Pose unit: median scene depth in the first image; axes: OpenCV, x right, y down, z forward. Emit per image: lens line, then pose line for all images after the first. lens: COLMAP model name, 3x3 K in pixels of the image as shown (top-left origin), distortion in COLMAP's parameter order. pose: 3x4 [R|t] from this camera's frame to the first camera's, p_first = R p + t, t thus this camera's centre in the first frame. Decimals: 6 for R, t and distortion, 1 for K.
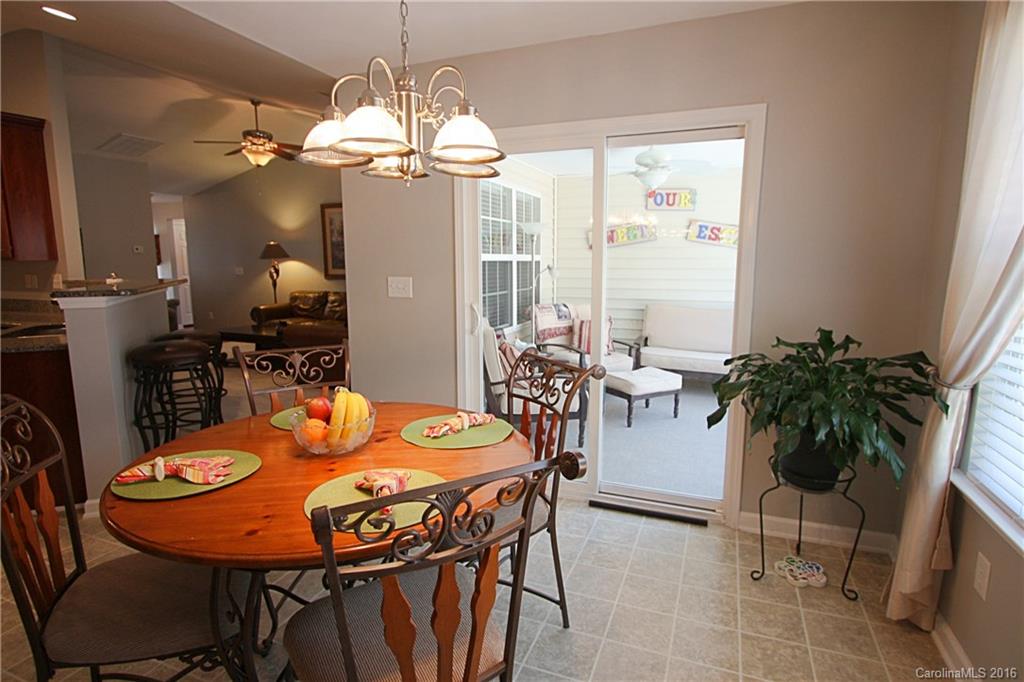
lens RADIAL K [[534.3, 0, 512.0], [0, 534.3, 341.0], [0, 0, 1]] dist [-0.002746, -0.000521]
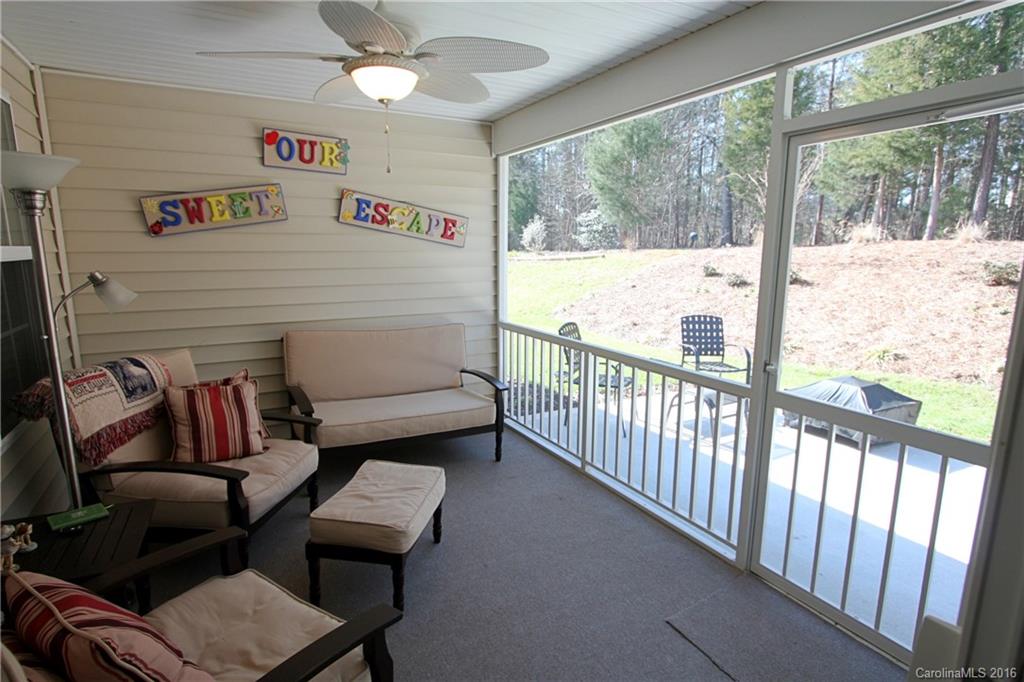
lens RADIAL K [[527.2, 0, 505.6], [0, 527.2, 341.7], [0, 0, 1]] dist [-0.002621, -0.000427]
pose [[0.644381, -0.133832, 0.752902, -0.027536], [0.113086, 0.990418, 0.079265, -0.079465], [-0.756296, 0.034066, 0.653342, 0.466743]]
